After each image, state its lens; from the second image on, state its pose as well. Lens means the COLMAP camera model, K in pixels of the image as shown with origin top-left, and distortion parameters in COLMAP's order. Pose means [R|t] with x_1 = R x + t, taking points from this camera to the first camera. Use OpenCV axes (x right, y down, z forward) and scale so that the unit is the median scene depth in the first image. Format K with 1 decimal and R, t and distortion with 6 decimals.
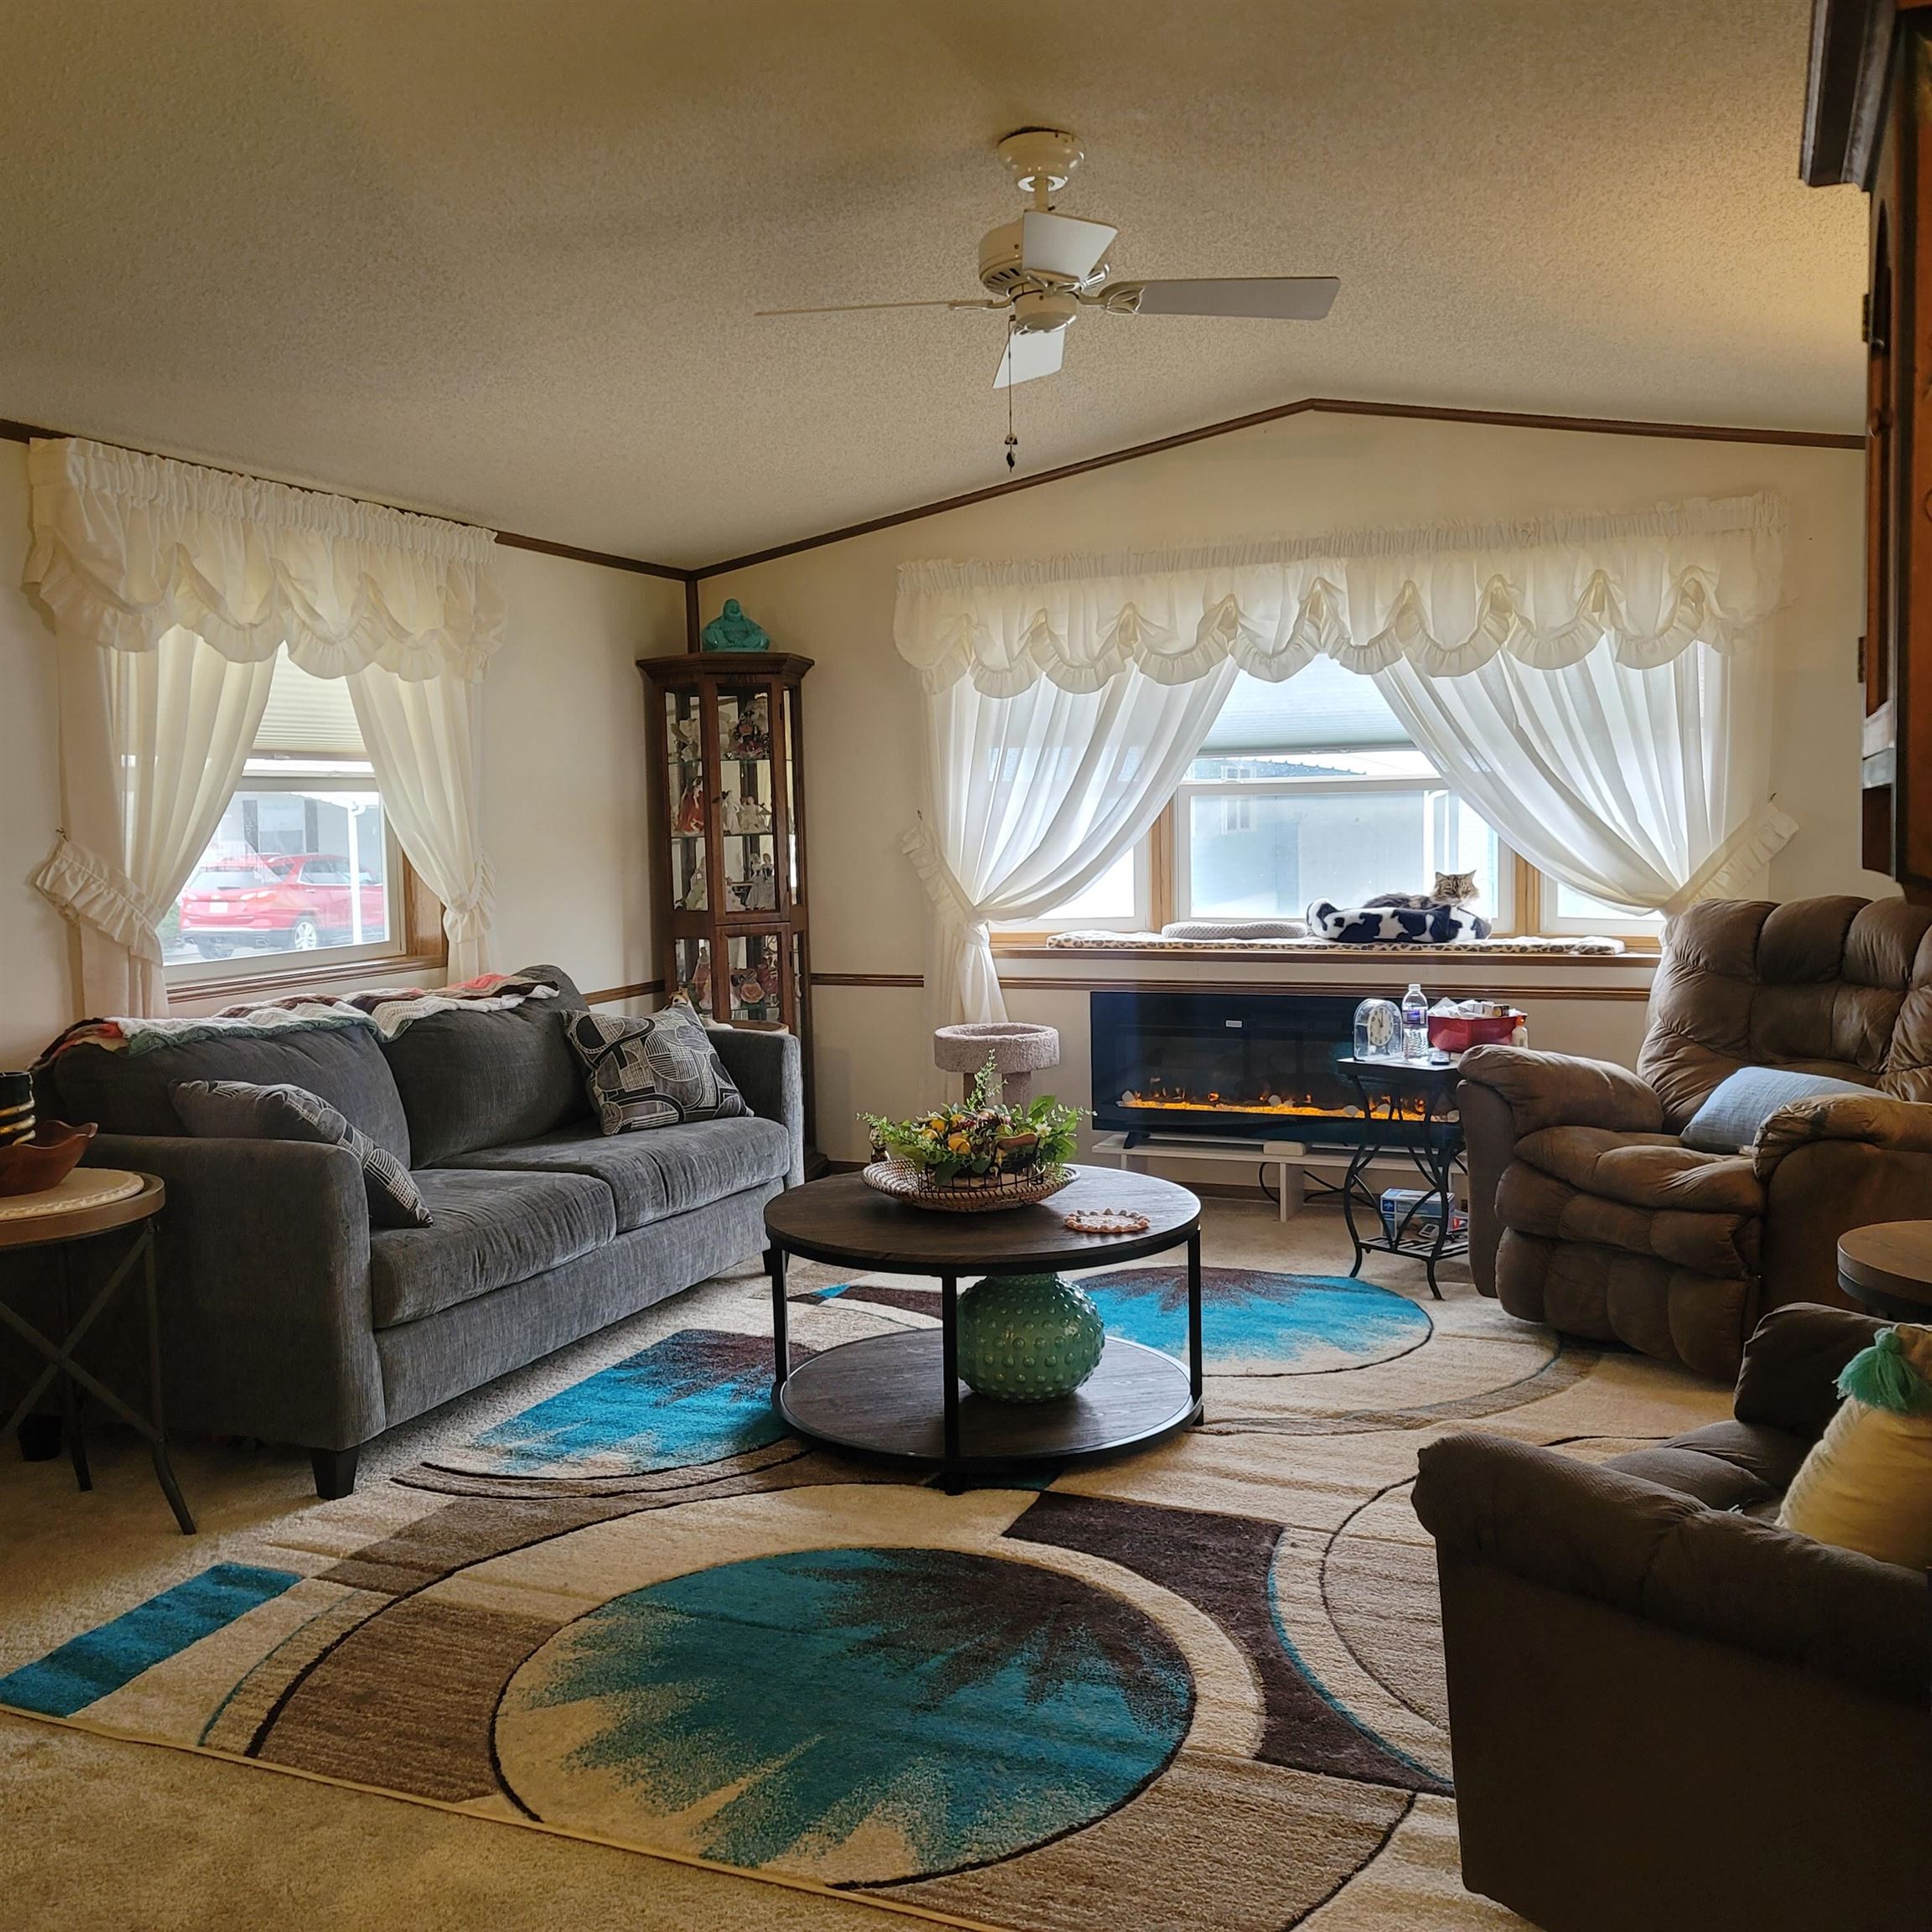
lens RADIAL K [[1899.8, 0, 954.7], [0, 1899.8, 962.2], [0, 0, 1]] dist [0.031505, 0.000000]
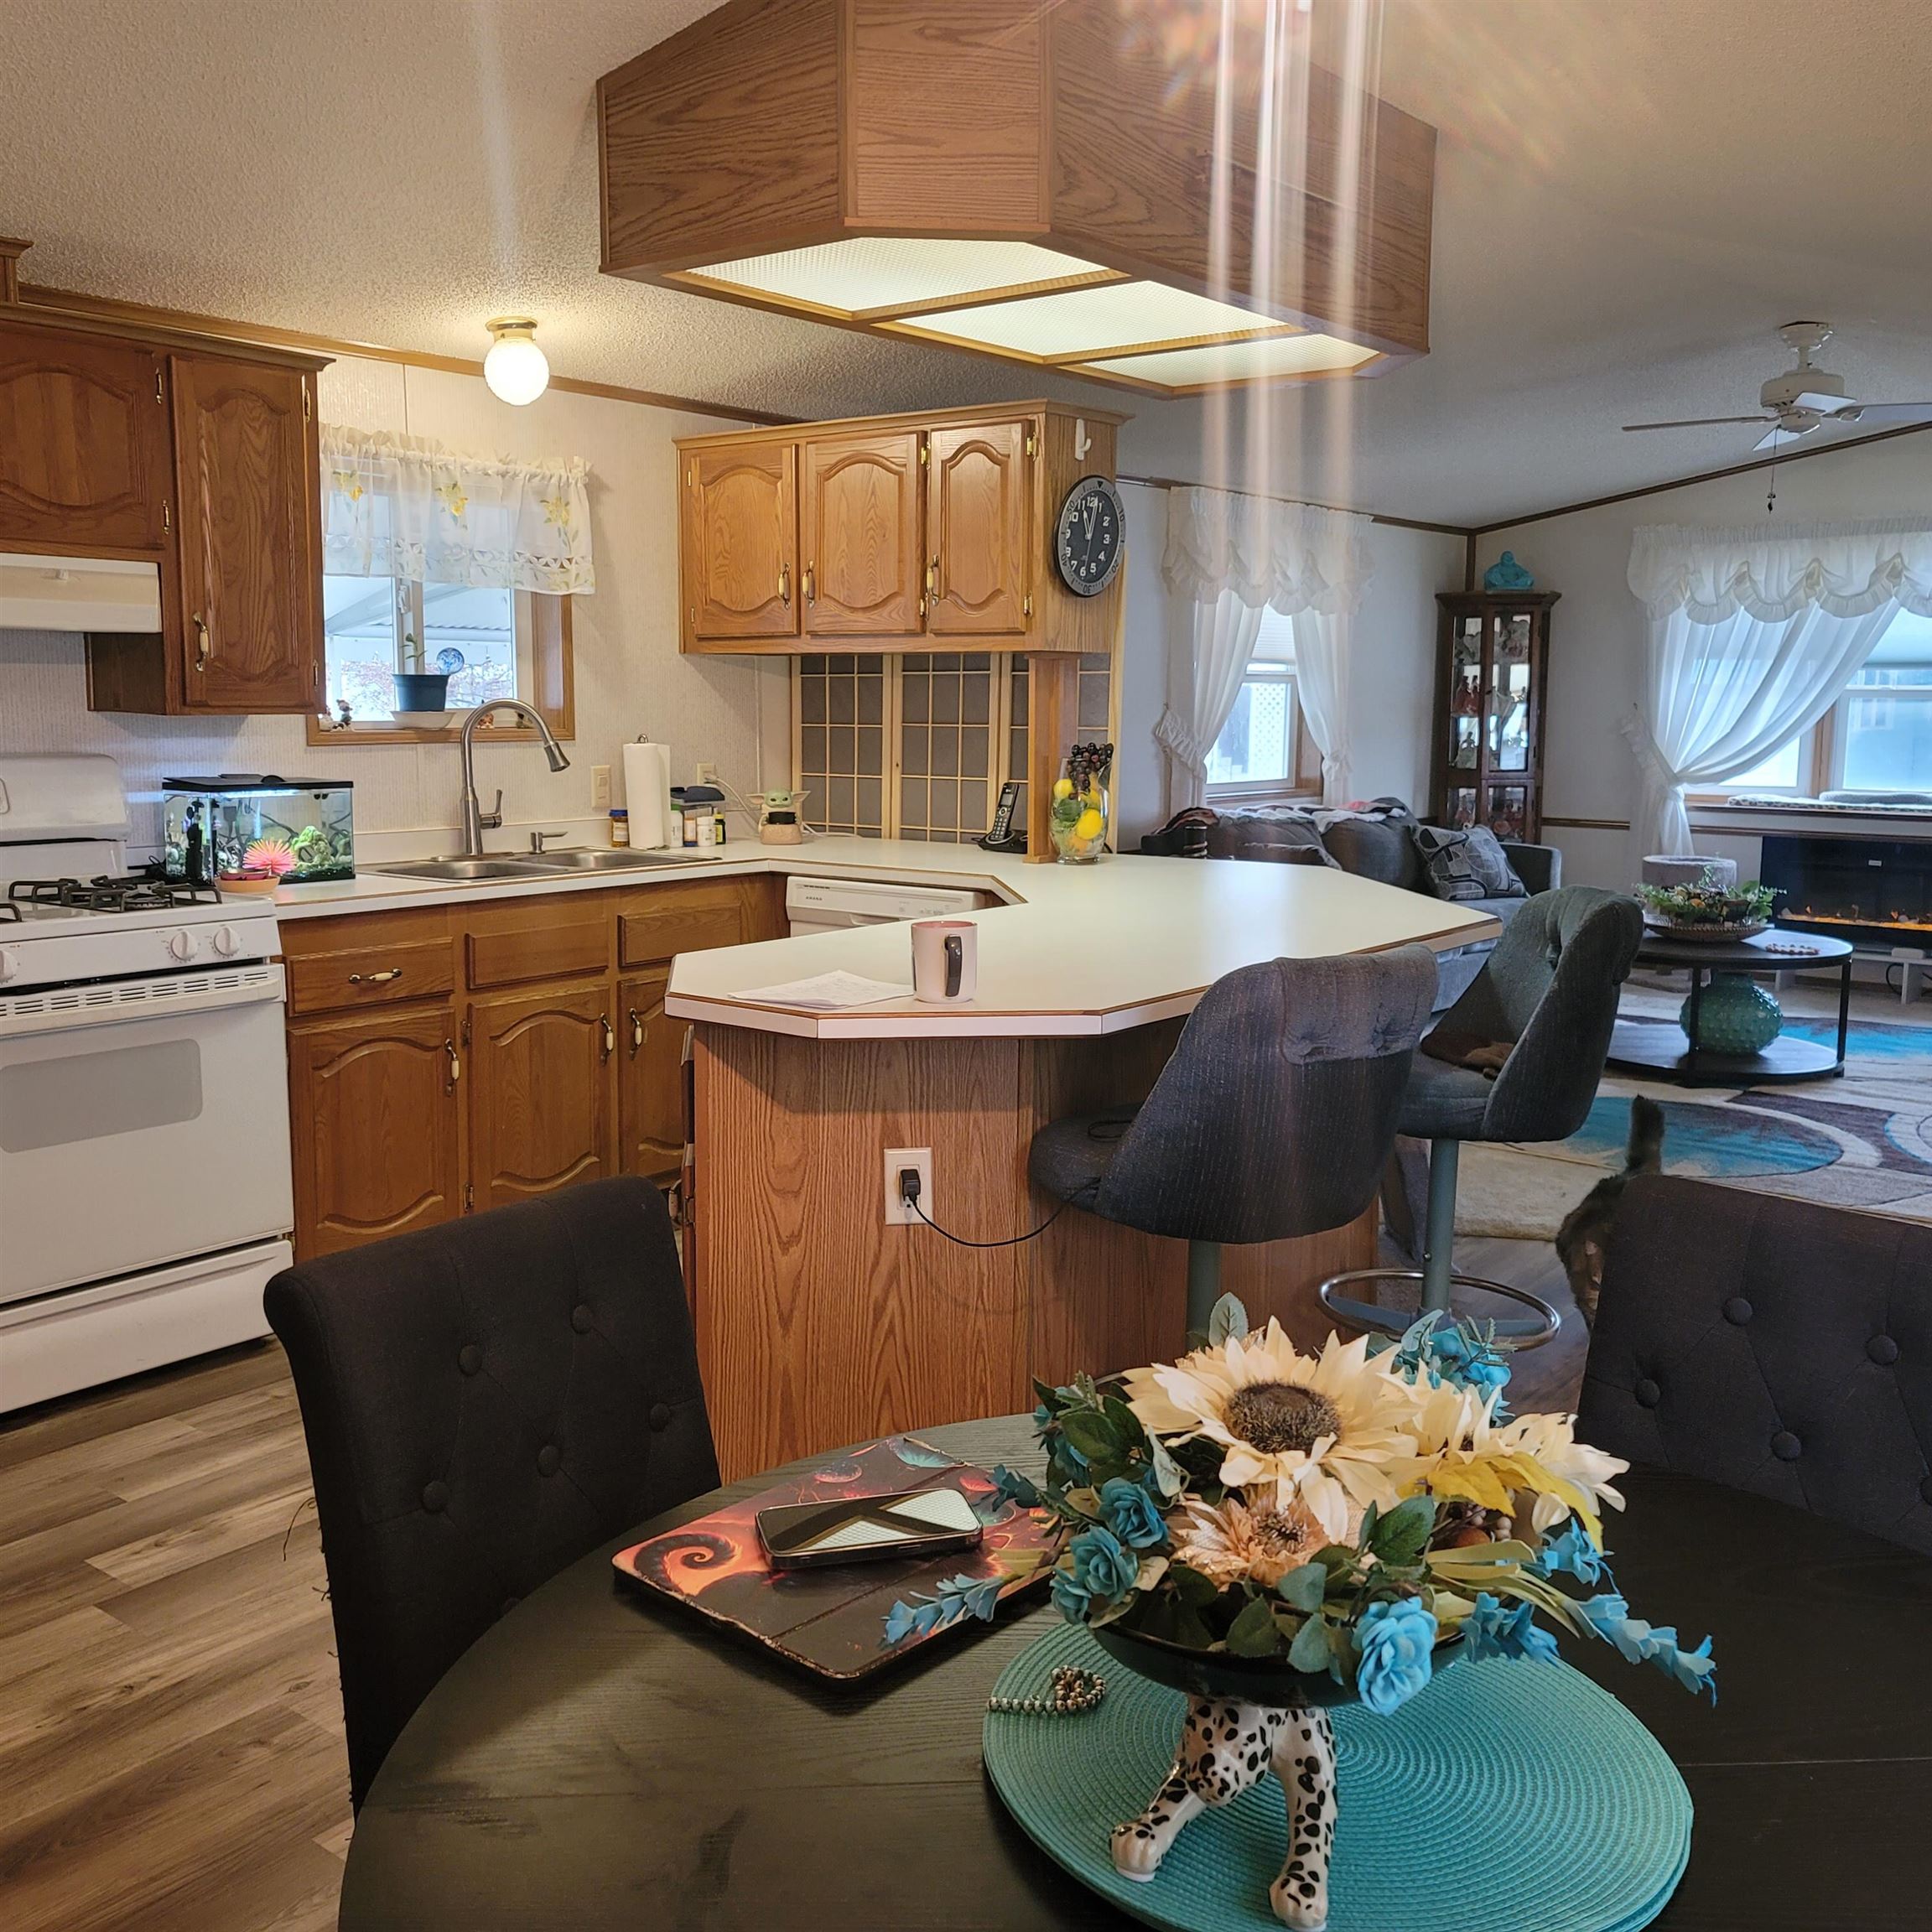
lens RADIAL K [[1899.8, 0, 926.5], [0, 1899.8, 934.1], [0, 0, 1]] dist [0.031505, 0.000000]
pose [[0.952788, 0.065943, -0.296389, -0.097402], [-0.051610, 0.997100, 0.055932, 0.041843], [0.299217, -0.037995, 0.953428, -0.555808]]
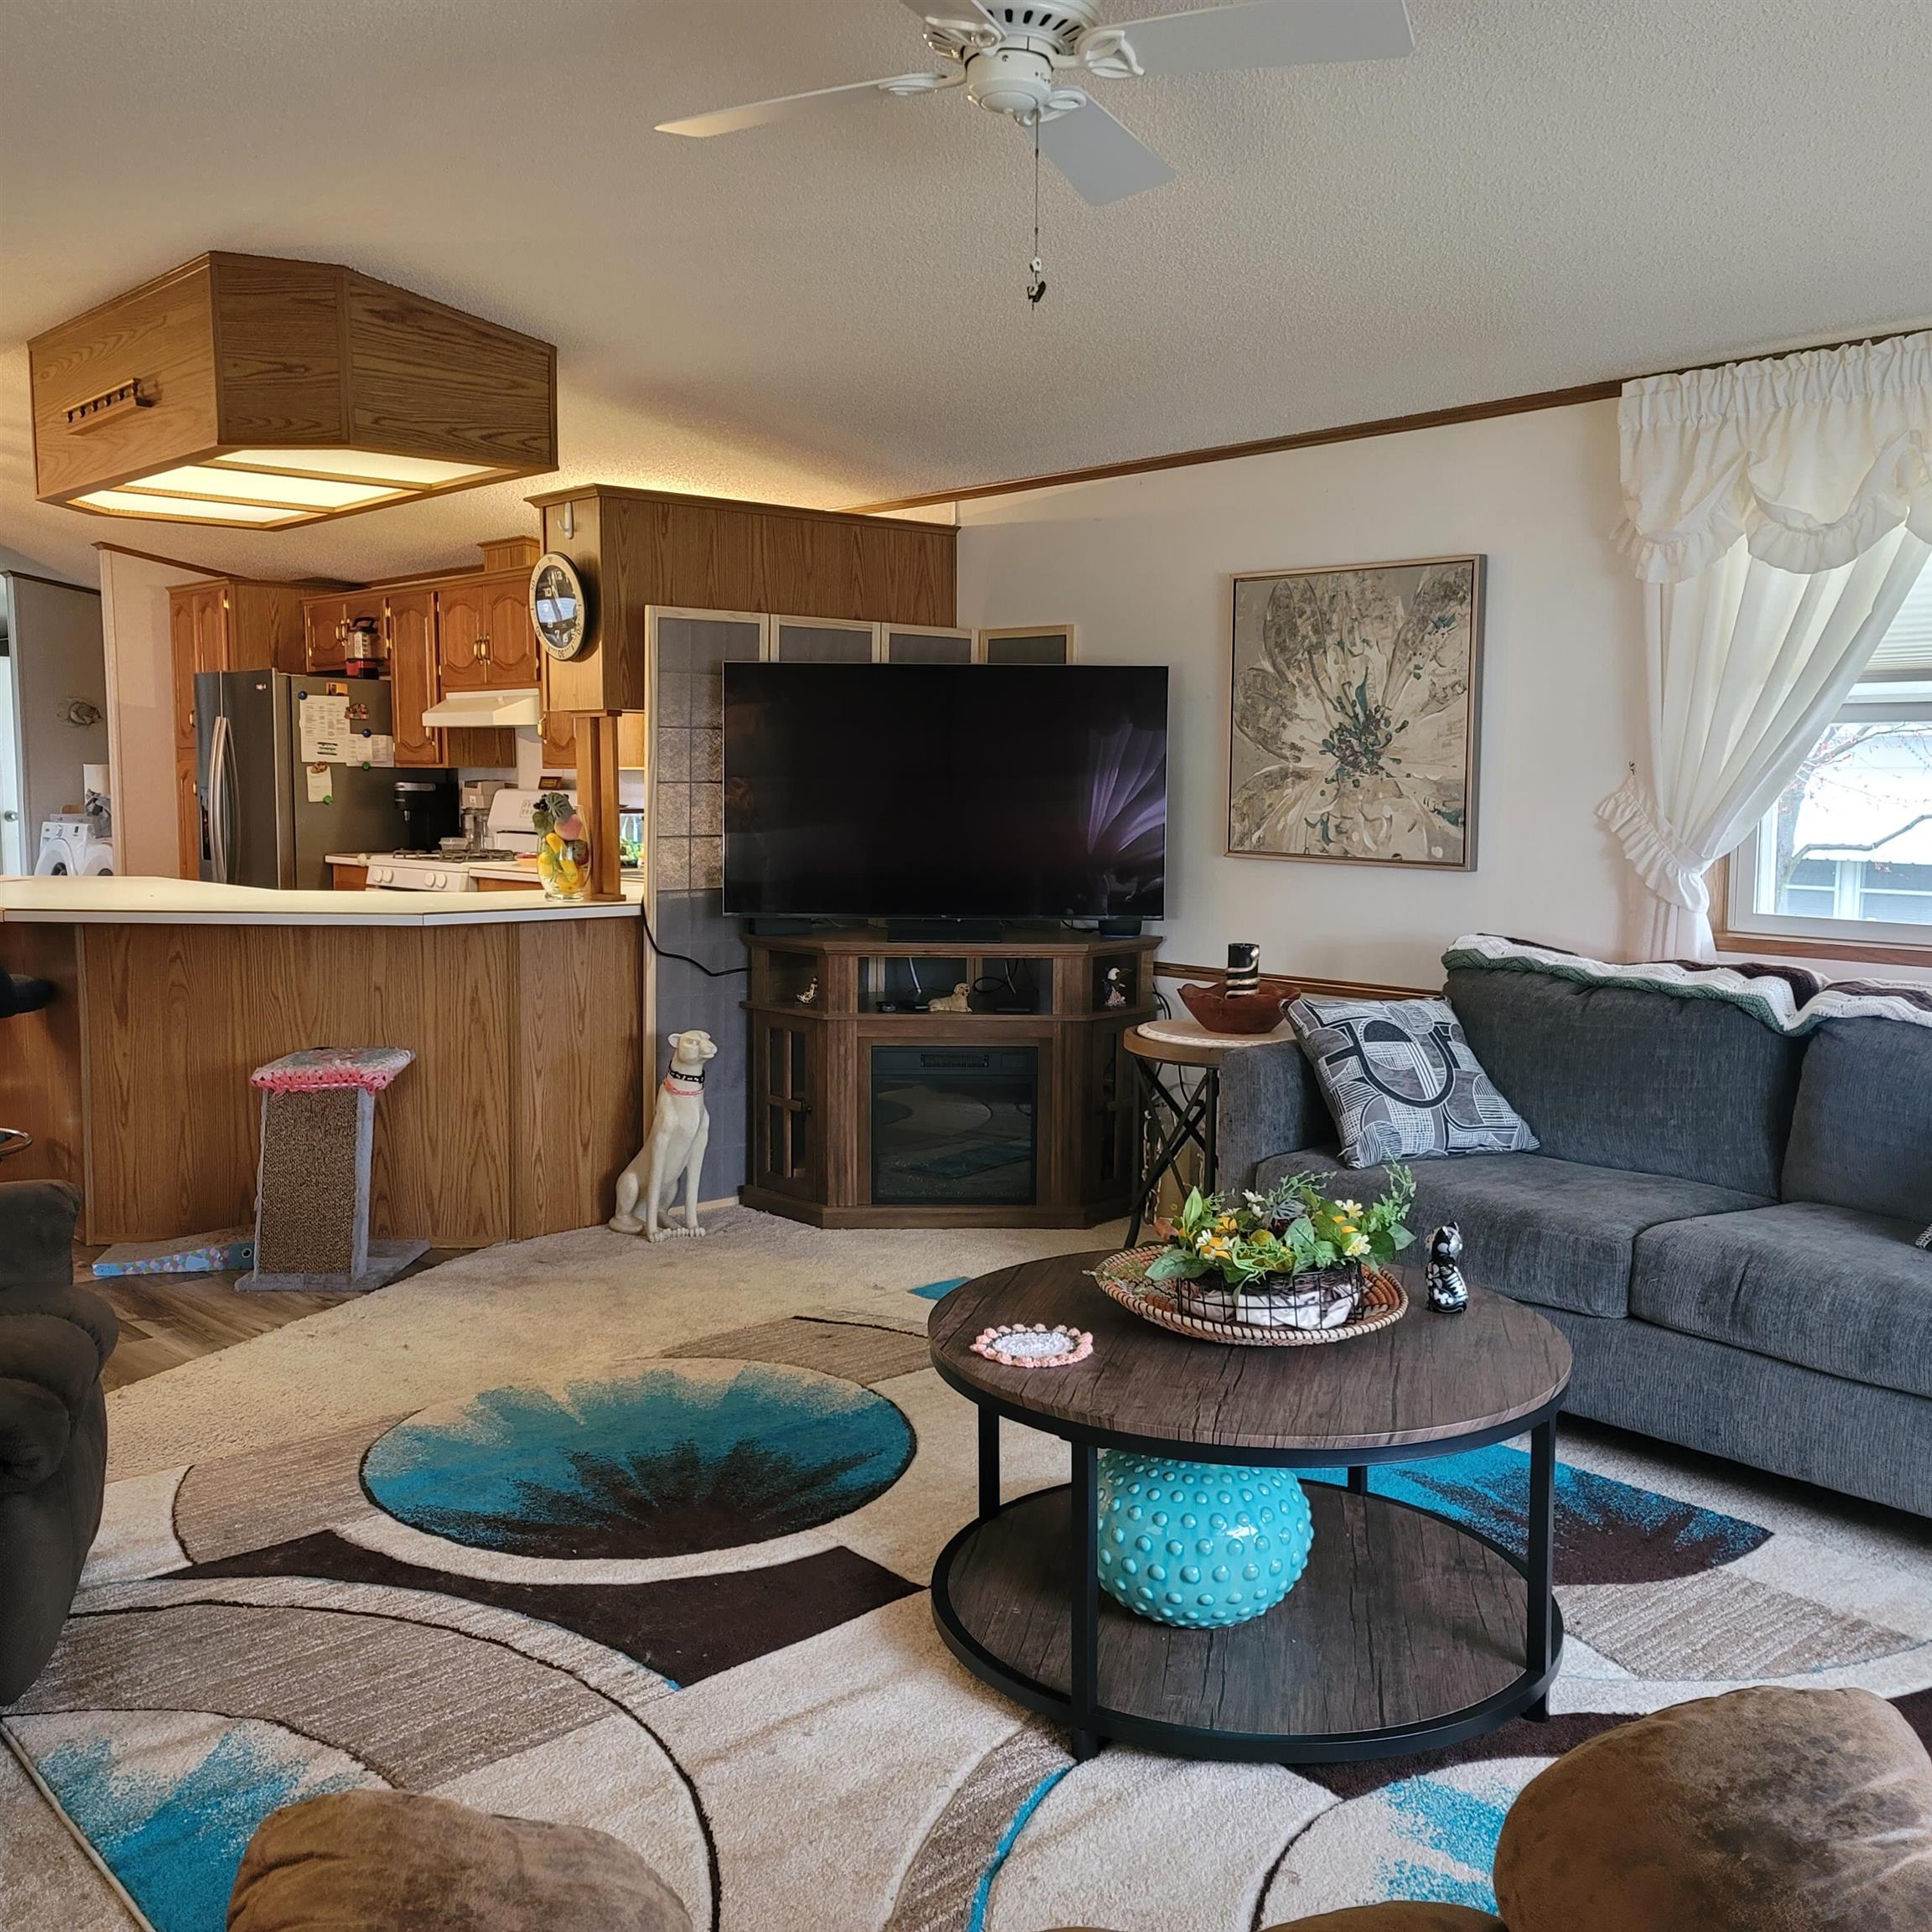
lens RADIAL K [[1899.8, 0, 961.9], [0, 1899.8, 965.0], [0, 0, 1]] dist [0.031505, 0.000000]
pose [[-0.444059, 0.116979, -0.888328, 0.446299], [-0.061573, 0.985113, 0.160503, -0.074422], [0.893879, 0.125970, -0.430246, 0.798267]]
